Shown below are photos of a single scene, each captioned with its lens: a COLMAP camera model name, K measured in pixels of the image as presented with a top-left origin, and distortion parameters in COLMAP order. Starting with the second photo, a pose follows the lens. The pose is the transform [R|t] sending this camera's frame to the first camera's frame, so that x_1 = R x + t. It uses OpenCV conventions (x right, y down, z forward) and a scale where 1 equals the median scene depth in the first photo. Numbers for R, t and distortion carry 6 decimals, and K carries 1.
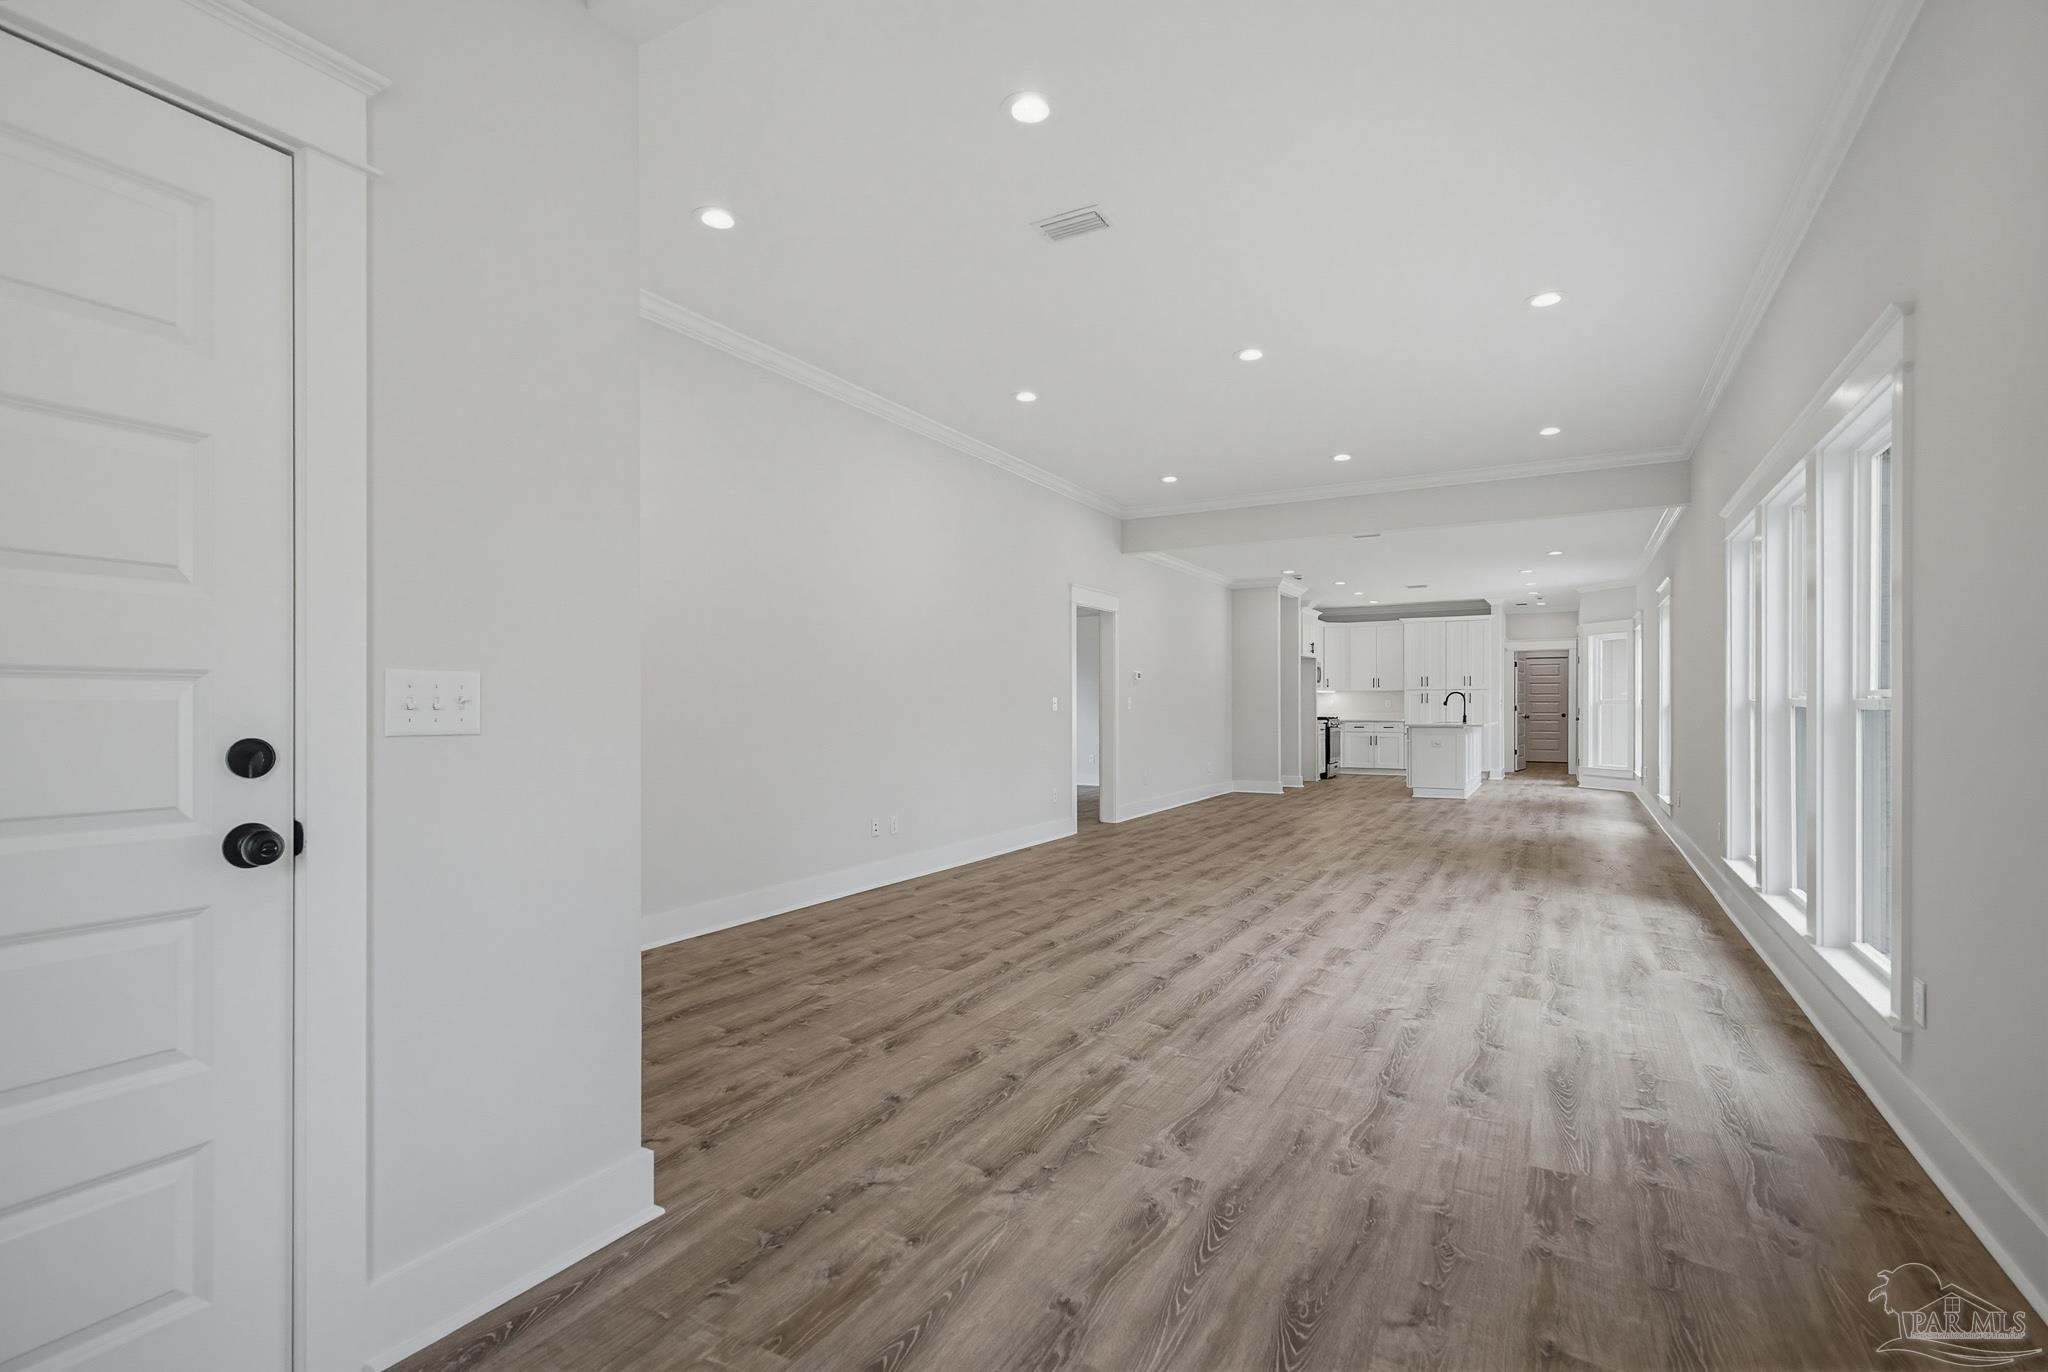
lens RADIAL K [[951.4, 0, 1030.5], [0, 951.4, 701.5], [0, 0, 1]] dist [-0.001066, -0.000604]
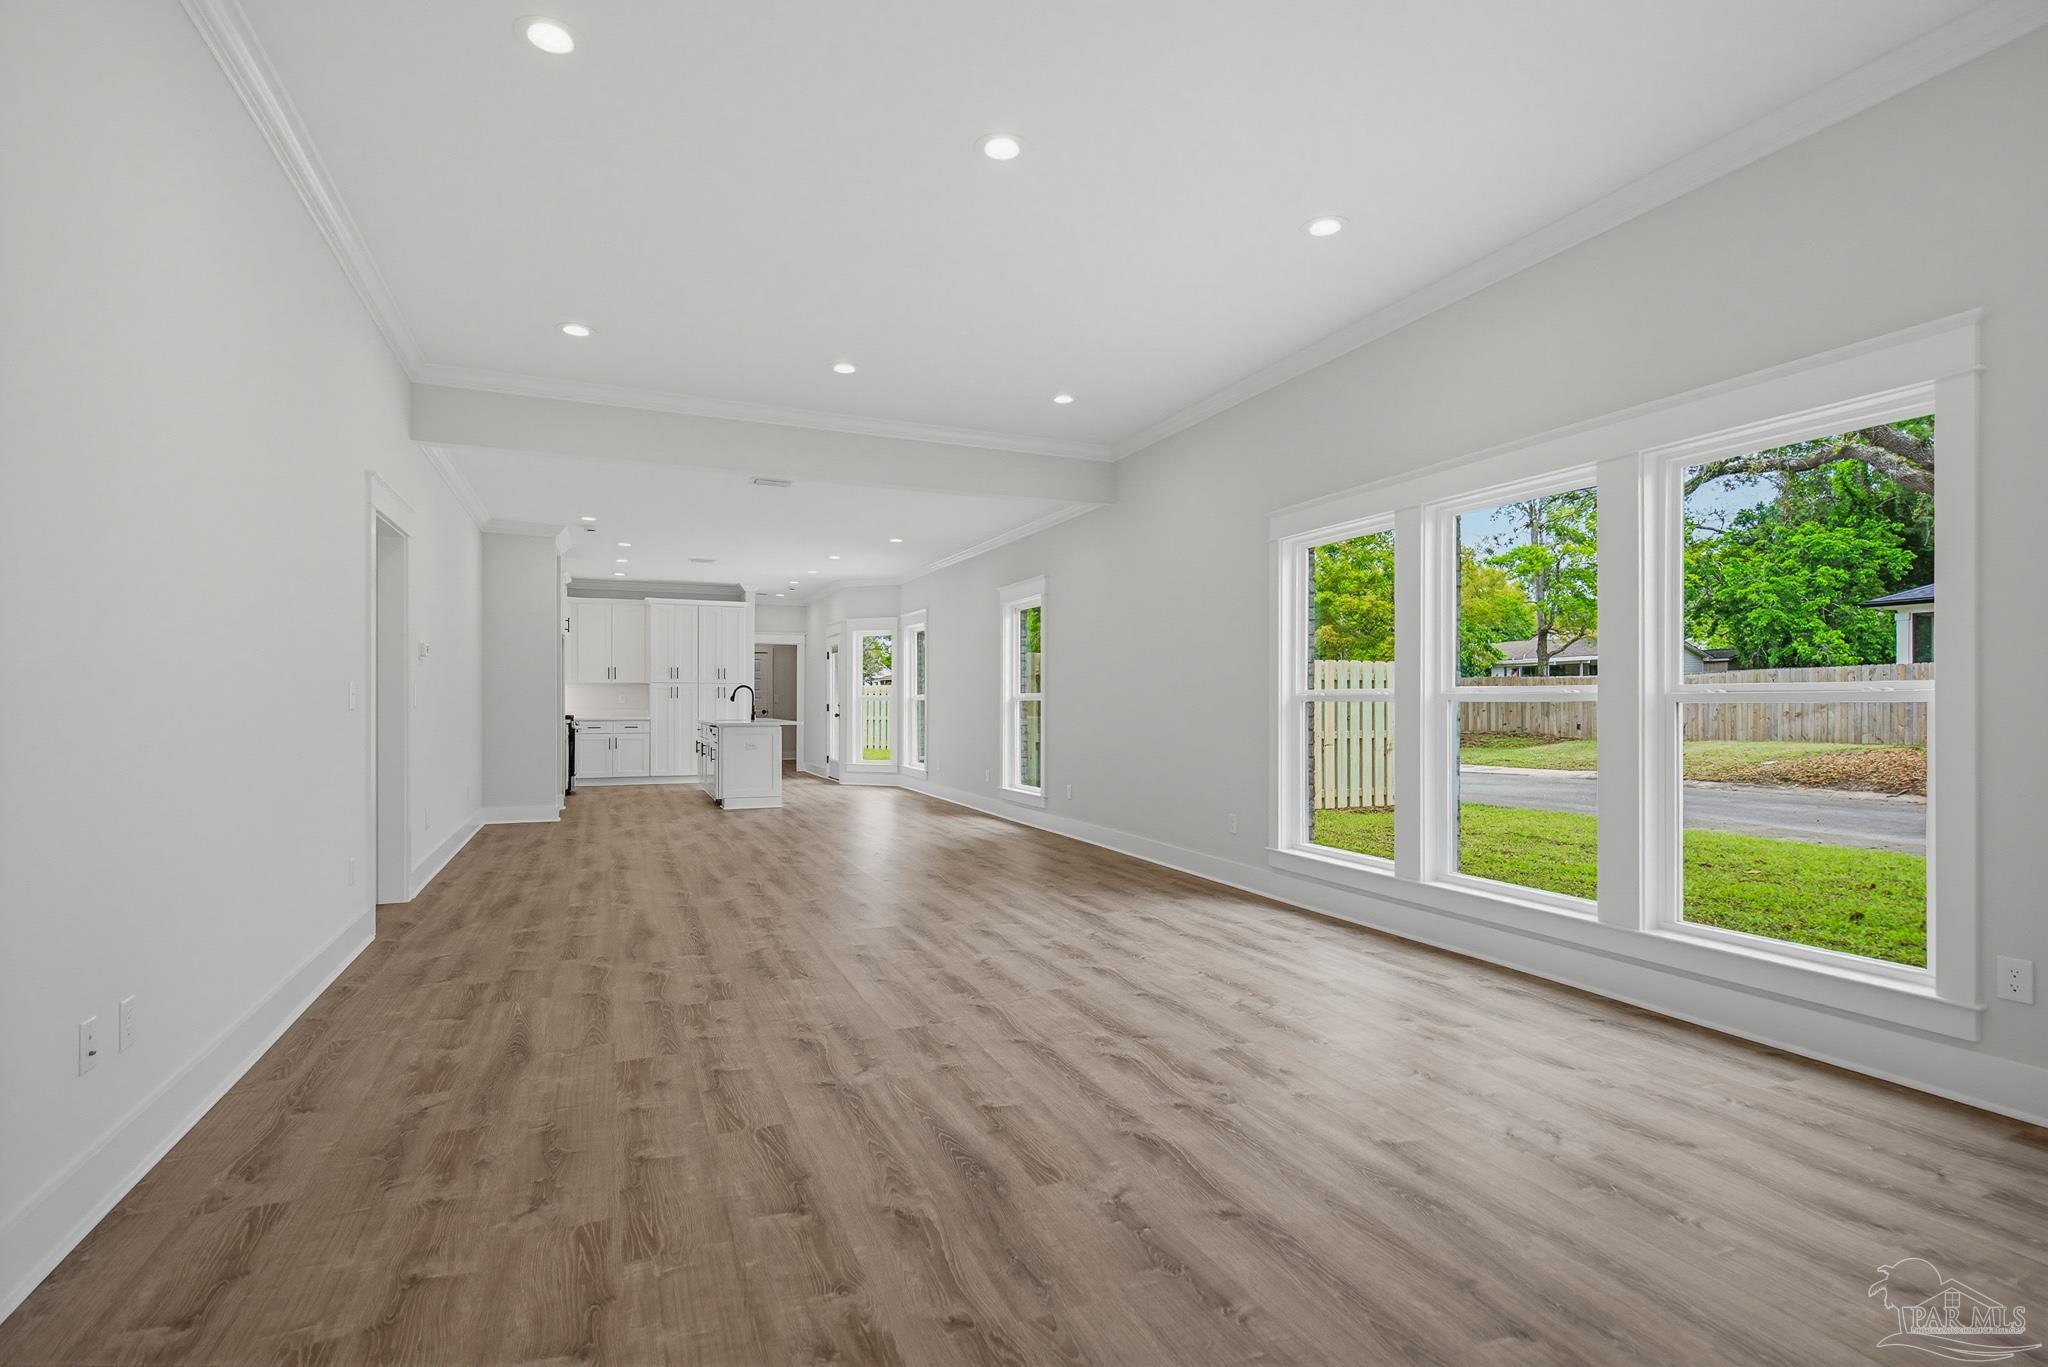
lens RADIAL K [[979.8, 0, 1051.0], [0, 979.8, 707.7], [0, 0, 1]] dist [0.000381, 0.000122]
pose [[0.596807, -0.003721, 0.802376, -0.317901], [-0.004500, 0.999958, 0.007985, 0.005157], [-0.802372, -0.008376, 0.596765, 0.671327]]
